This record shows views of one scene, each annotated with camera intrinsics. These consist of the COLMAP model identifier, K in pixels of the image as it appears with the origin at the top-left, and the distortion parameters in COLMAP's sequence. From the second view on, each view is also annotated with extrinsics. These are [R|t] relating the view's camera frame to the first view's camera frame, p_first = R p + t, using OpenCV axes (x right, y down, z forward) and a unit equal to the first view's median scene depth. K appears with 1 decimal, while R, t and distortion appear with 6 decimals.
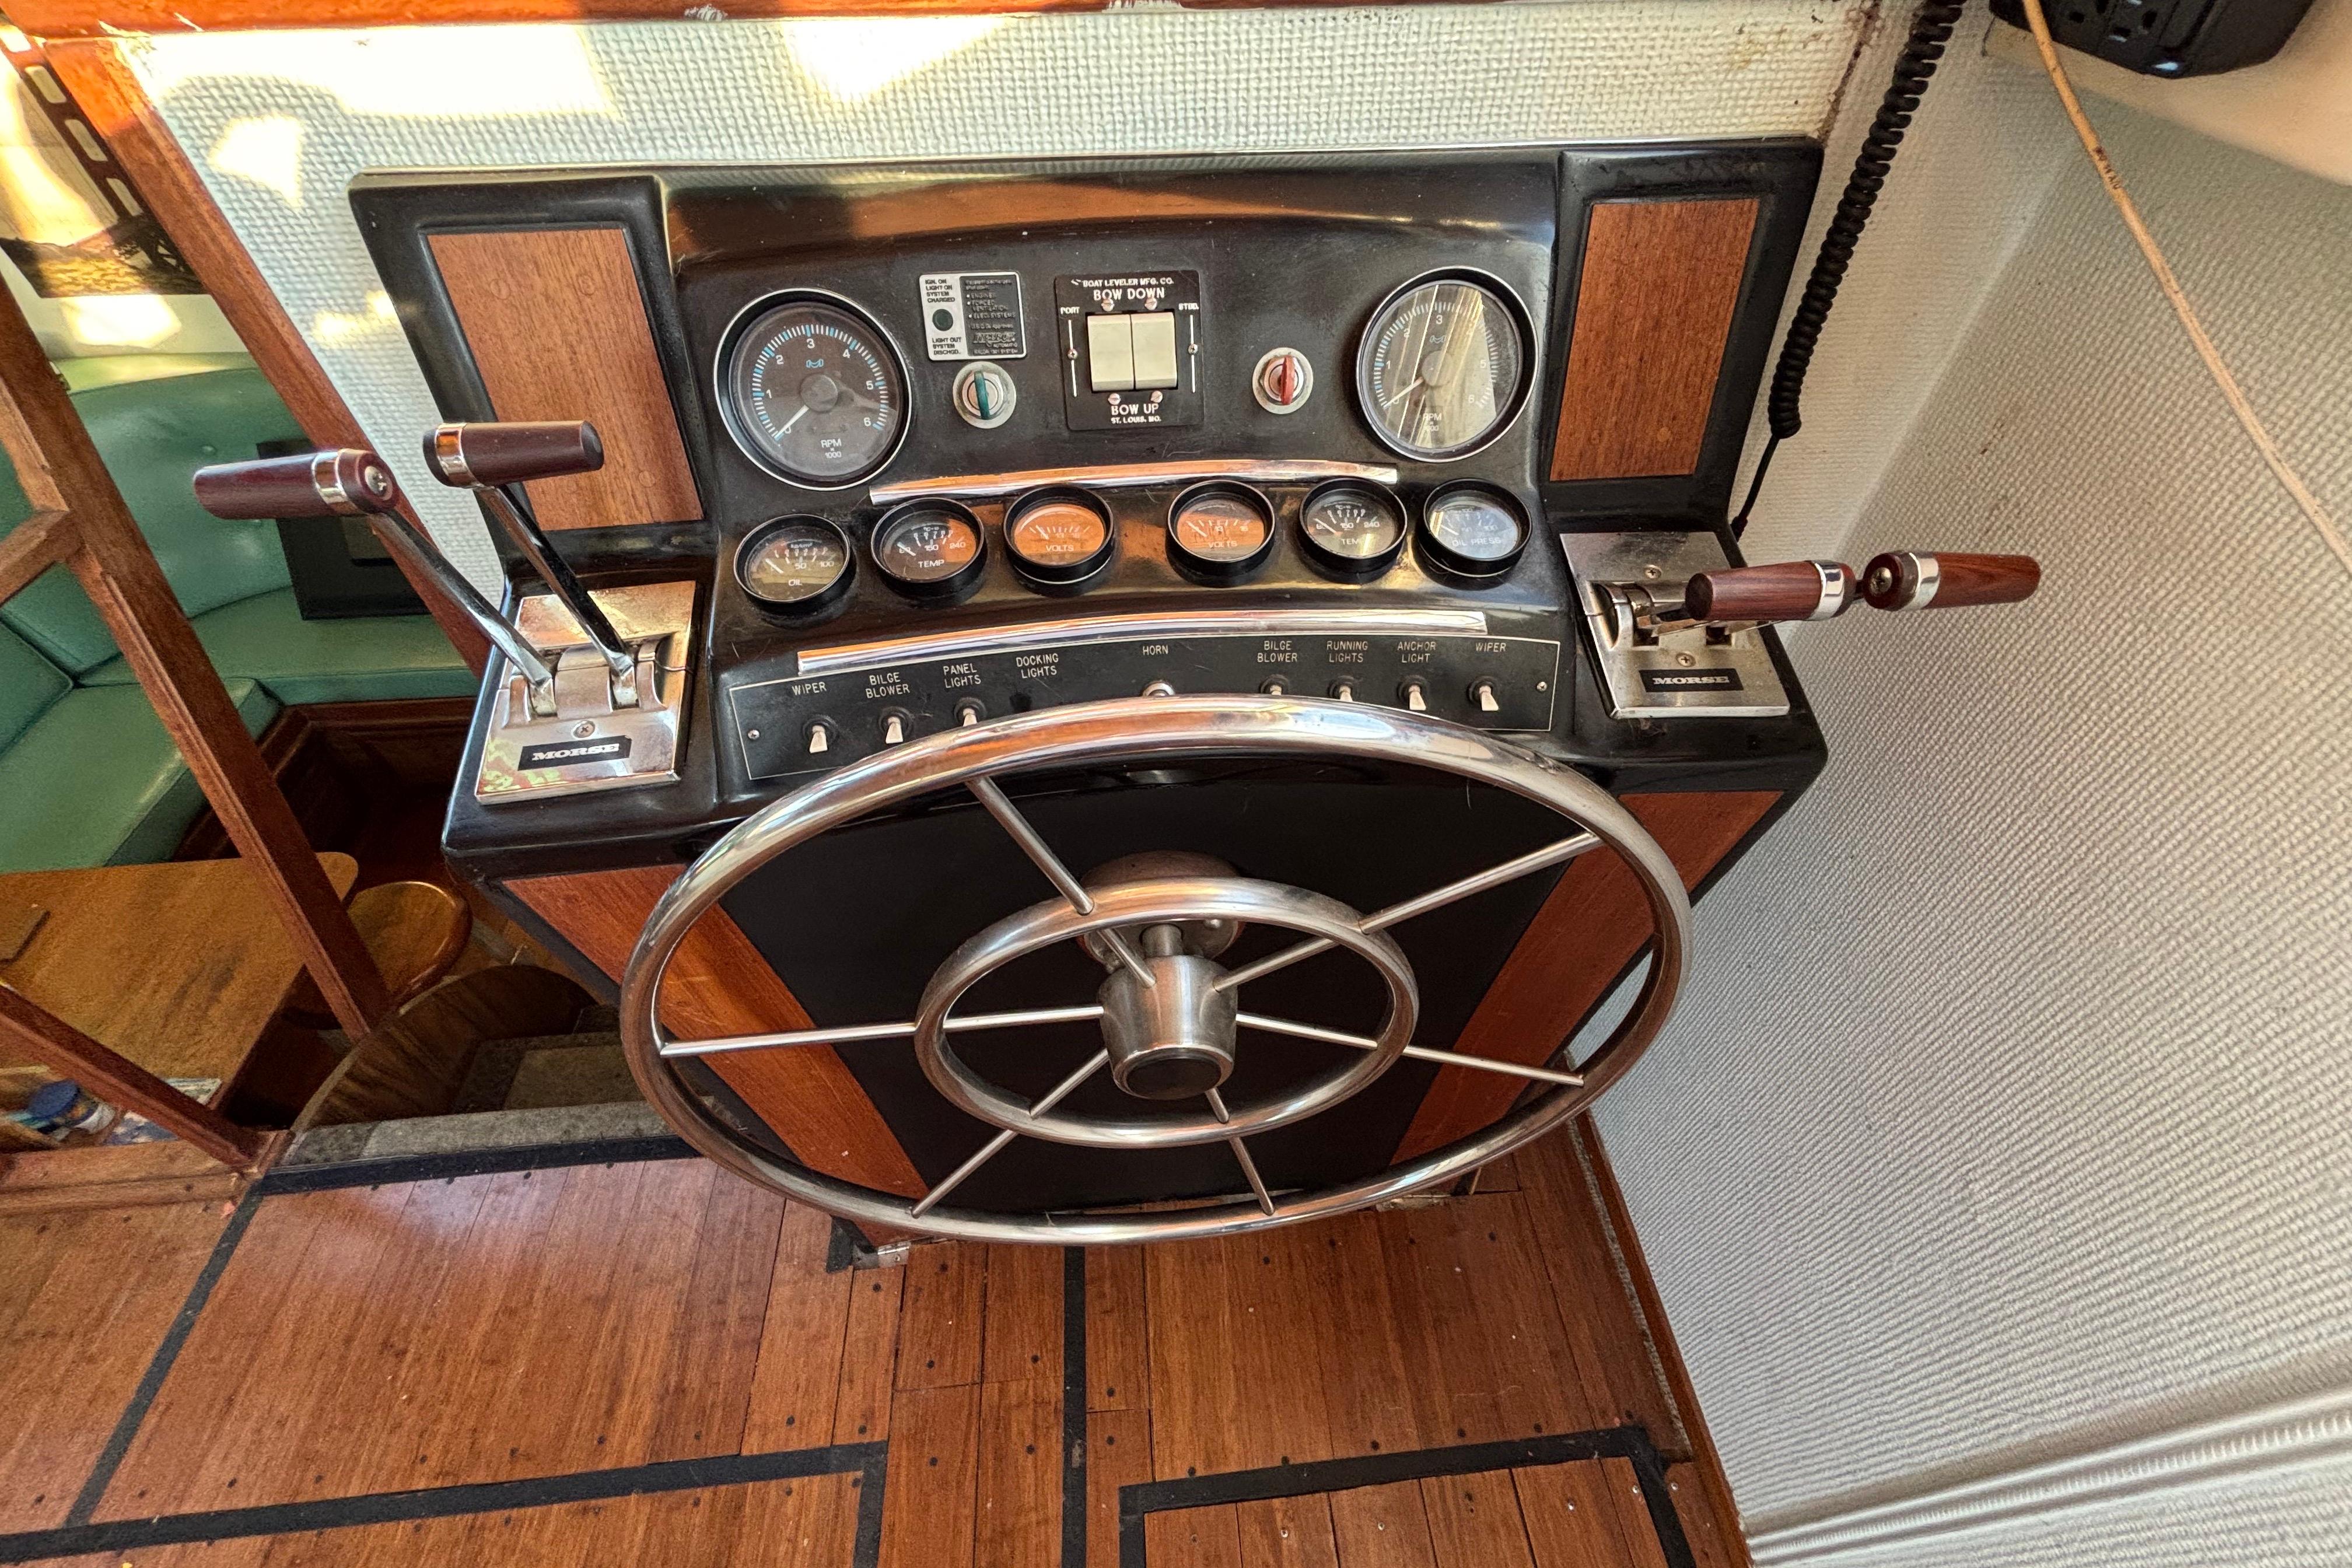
lens RADIAL K [[958.4, 0, 1176.0], [0, 958.4, 784.0], [0, 0, 1]] dist [-0.000121, -0.000090]
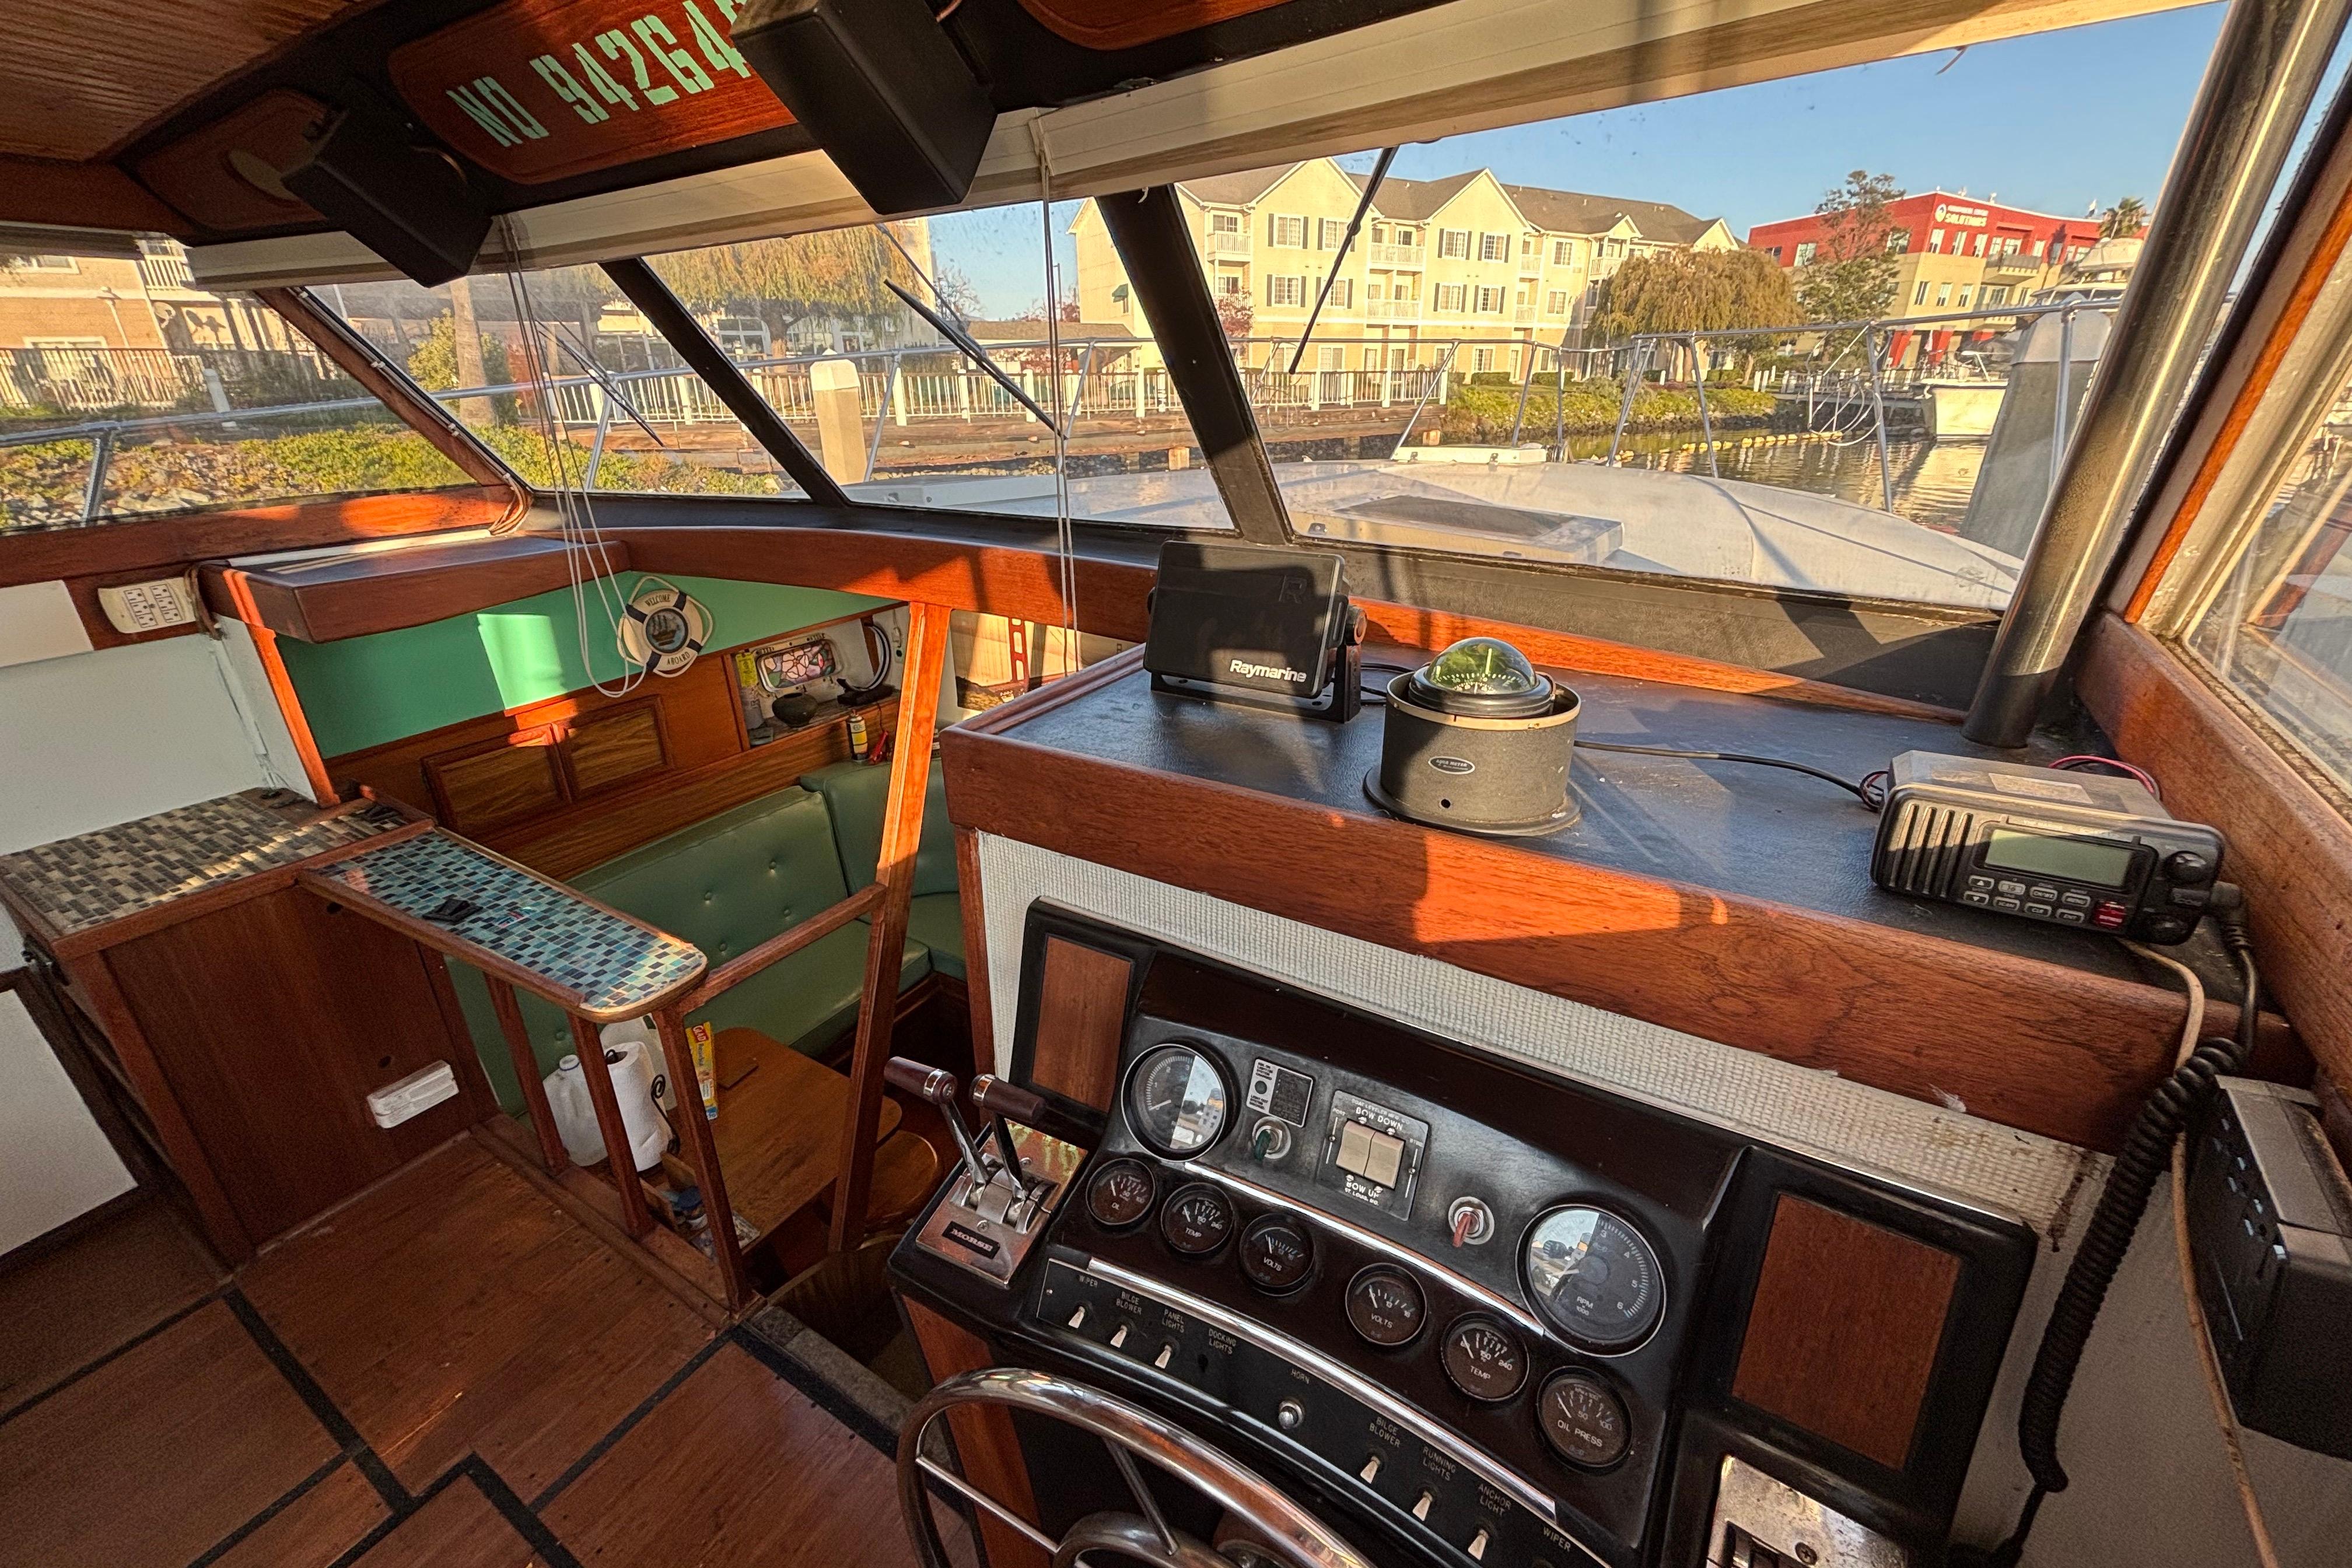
lens RADIAL K [[958.4, 0, 1176.0], [0, 958.4, 784.0], [0, 0, 1]] dist [-0.000121, -0.000090]
pose [[0.804644, 0.229306, -0.547693, 0.348978], [-0.429651, 0.861520, -0.270524, -0.377451], [0.409815, 0.452992, 0.791738, -0.474573]]
